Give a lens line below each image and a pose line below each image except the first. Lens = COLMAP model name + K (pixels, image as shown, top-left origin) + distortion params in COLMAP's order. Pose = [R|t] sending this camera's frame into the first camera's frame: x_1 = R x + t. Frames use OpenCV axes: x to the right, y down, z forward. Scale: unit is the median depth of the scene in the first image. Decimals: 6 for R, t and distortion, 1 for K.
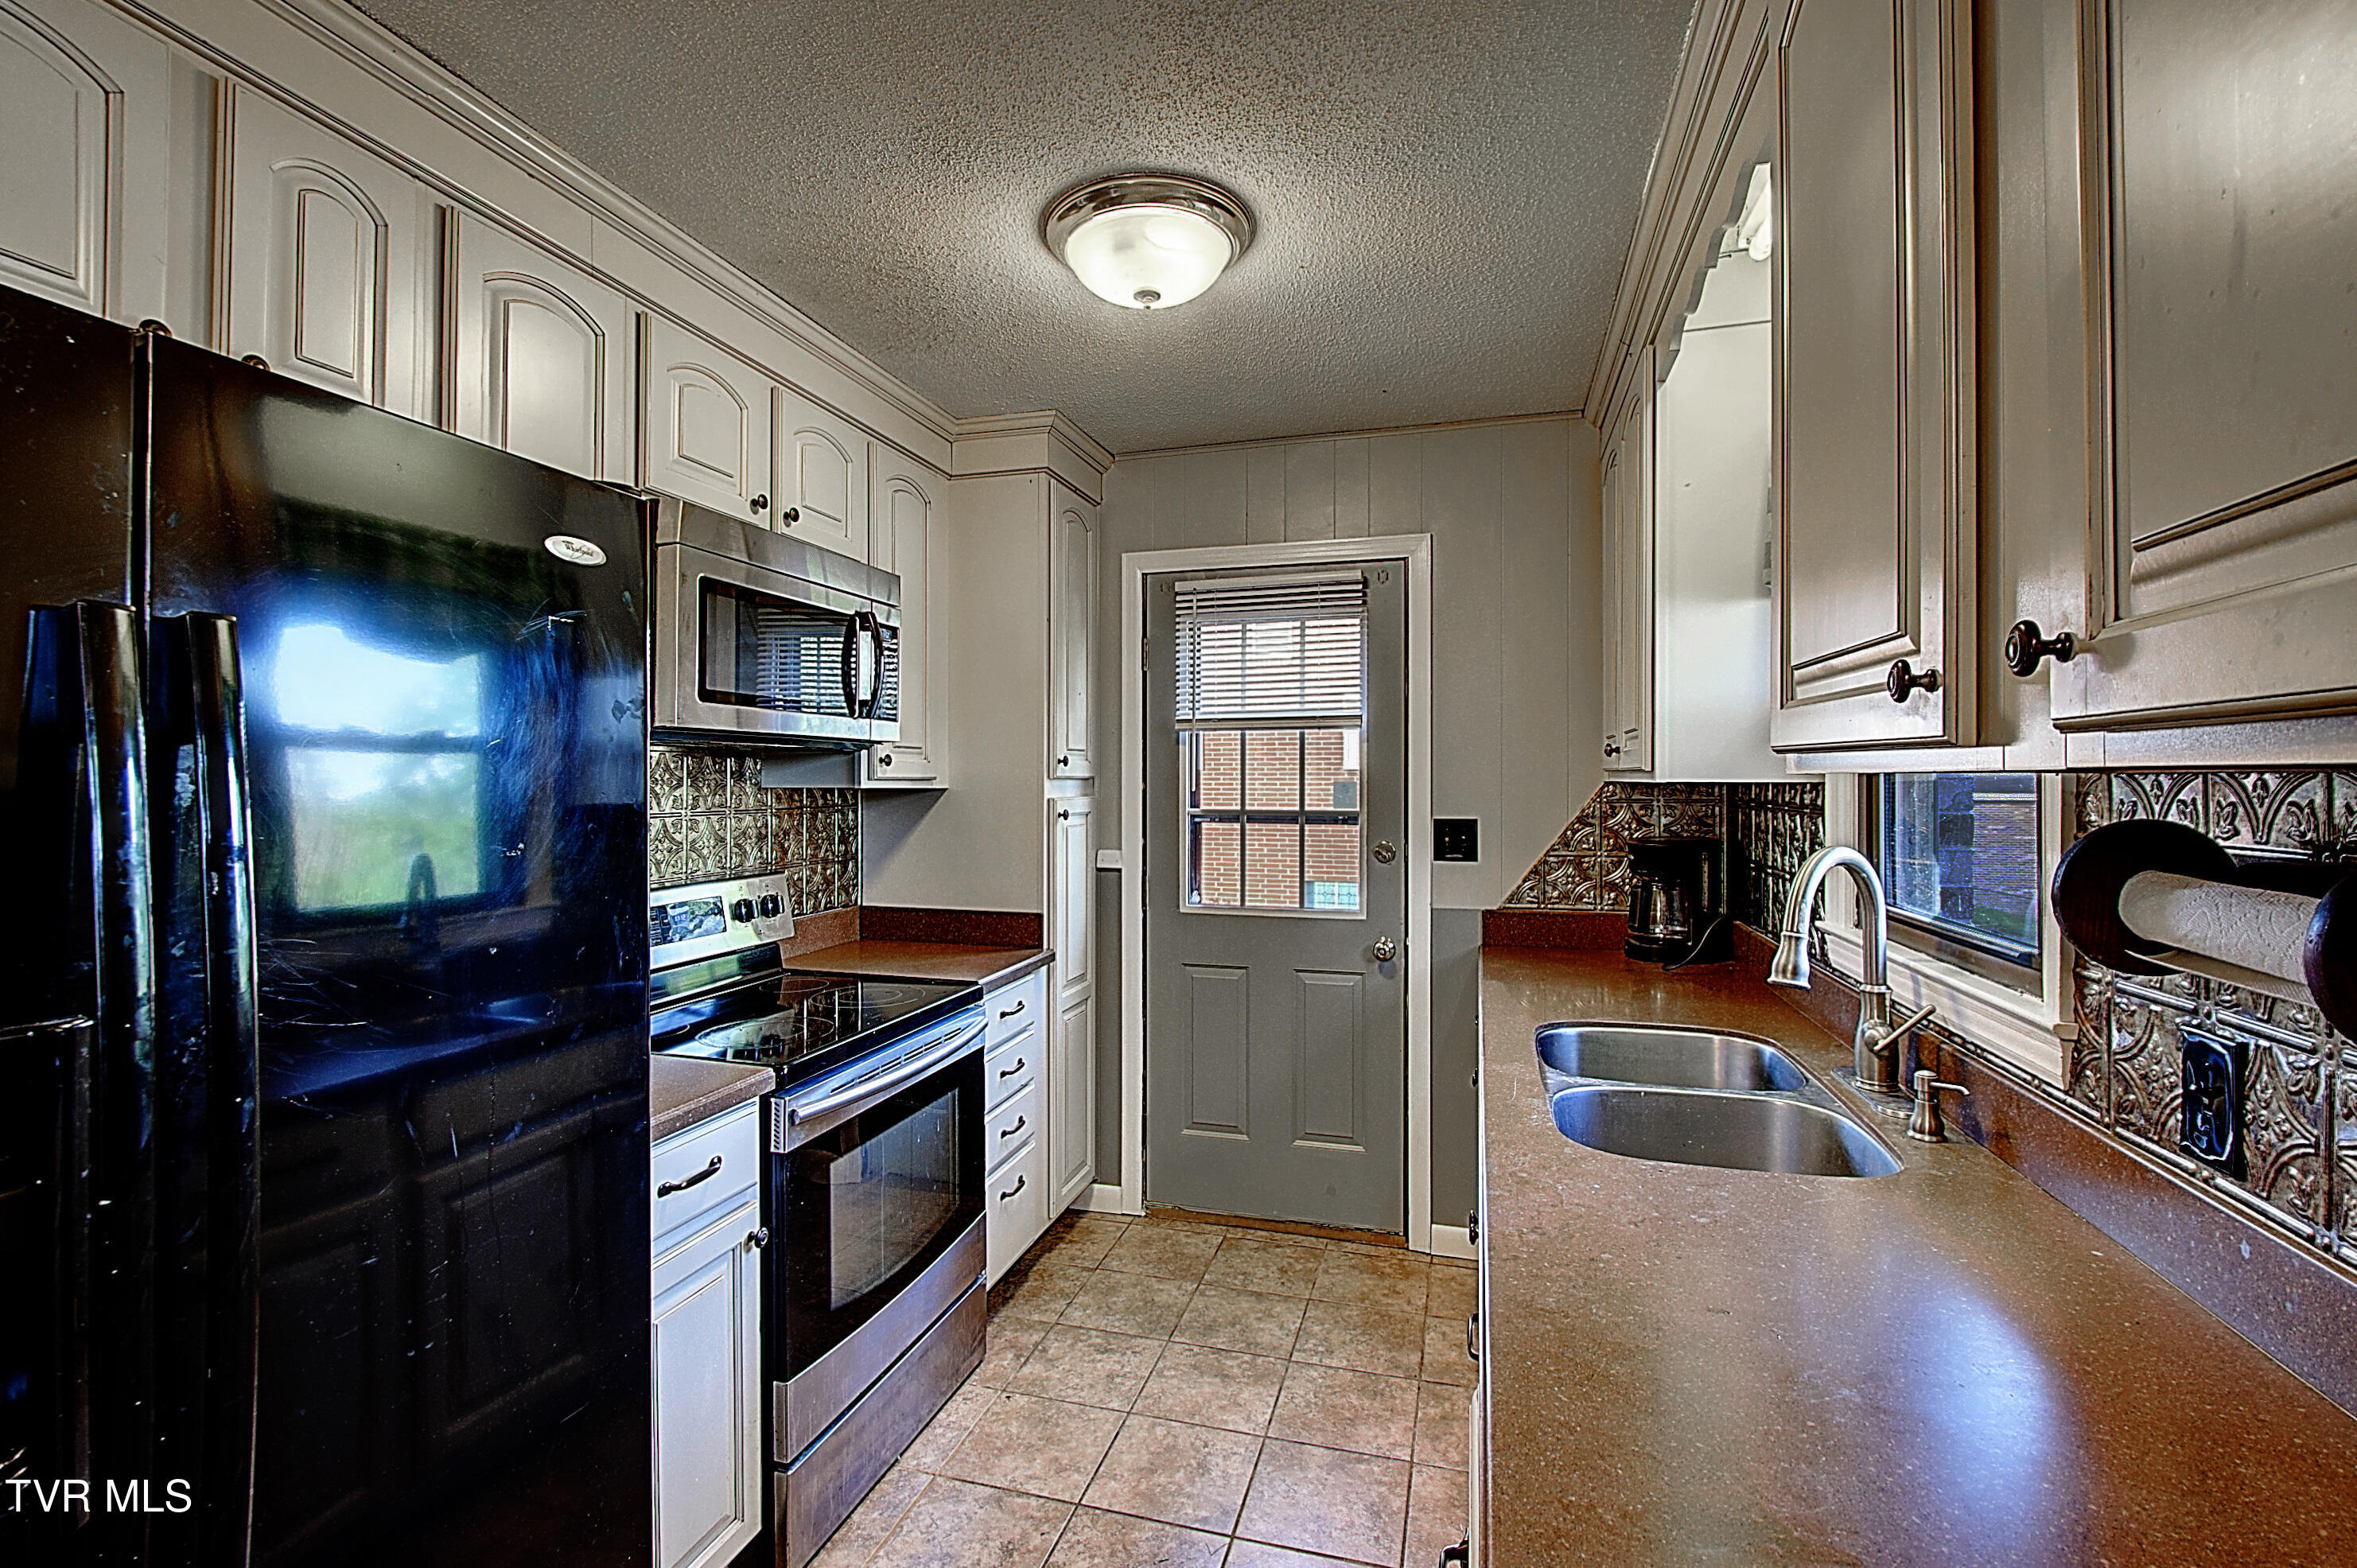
lens RADIAL K [[1059.8, 0, 1174.1], [0, 1059.8, 765.6], [0, 0, 1]] dist [-0.001397, -0.000544]
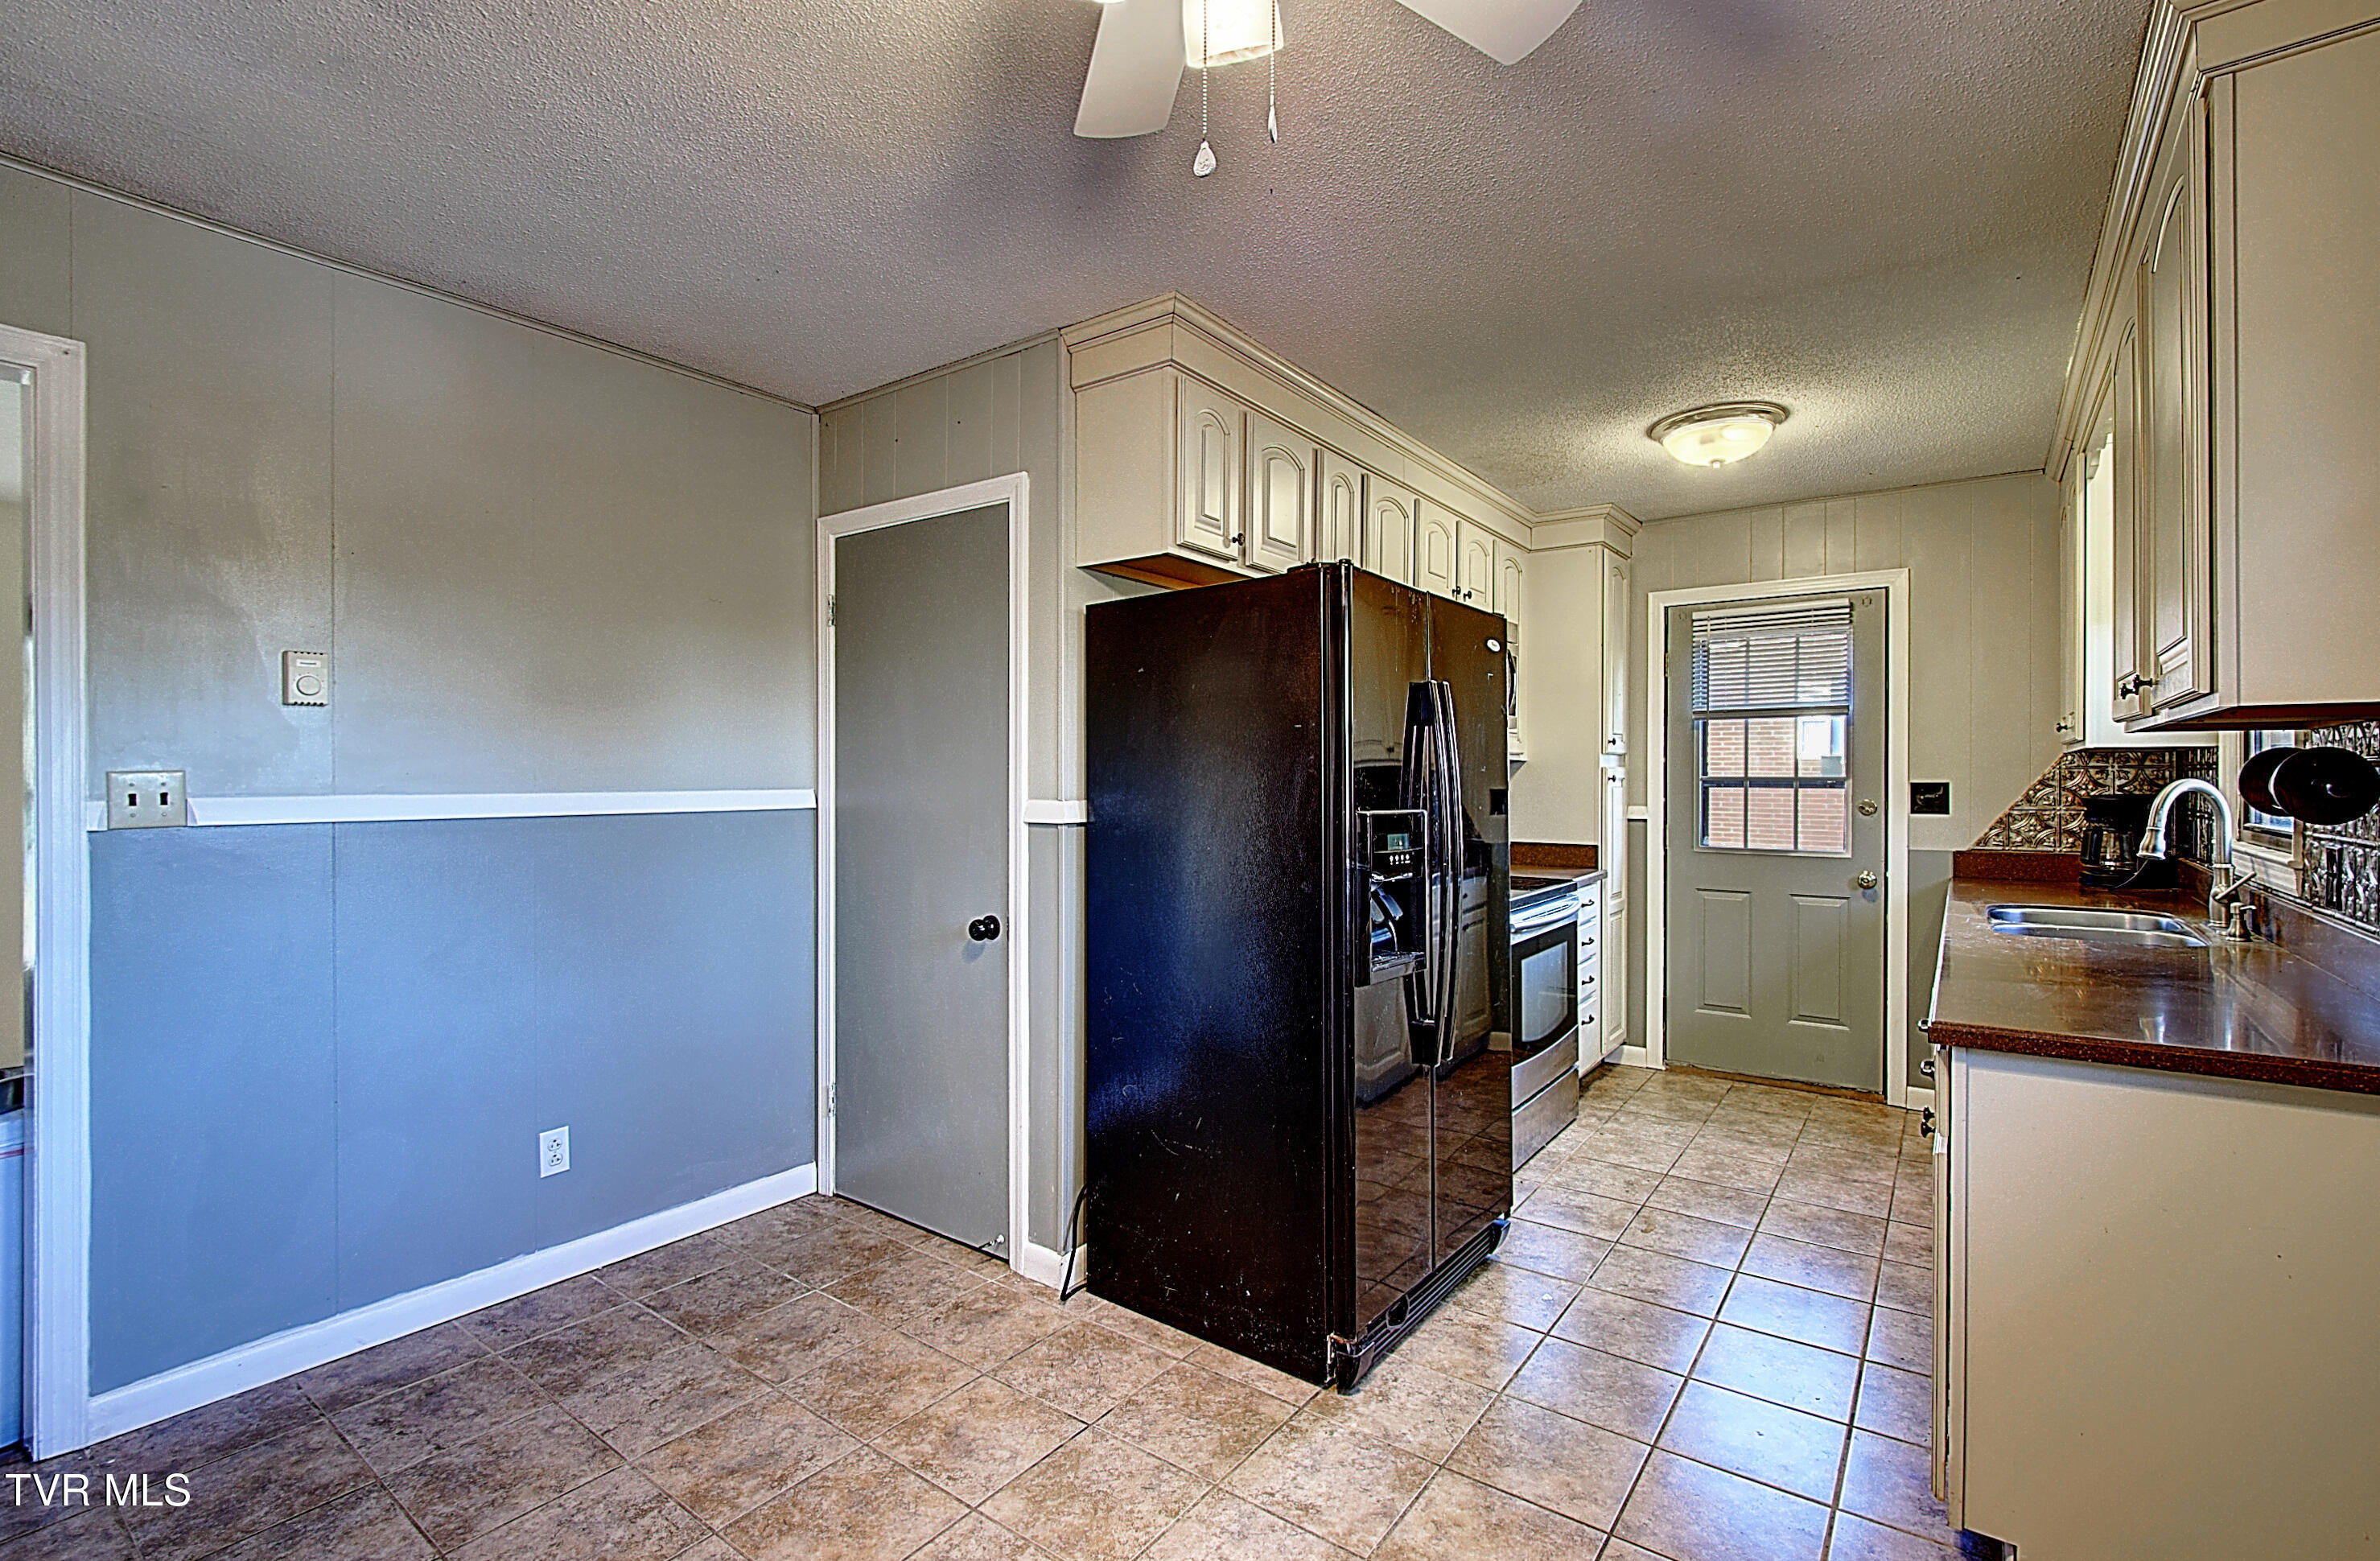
lens RADIAL K [[1078.8, 0, 1183.9], [0, 1078.8, 771.6], [0, 0, 1]] dist [0.000549, 0.000021]
pose [[0.940105, 0.001046, -0.340884, -0.158330], [0.002365, 0.999951, 0.009591, 0.022425], [0.340877, -0.009822, 0.940057, -0.613266]]
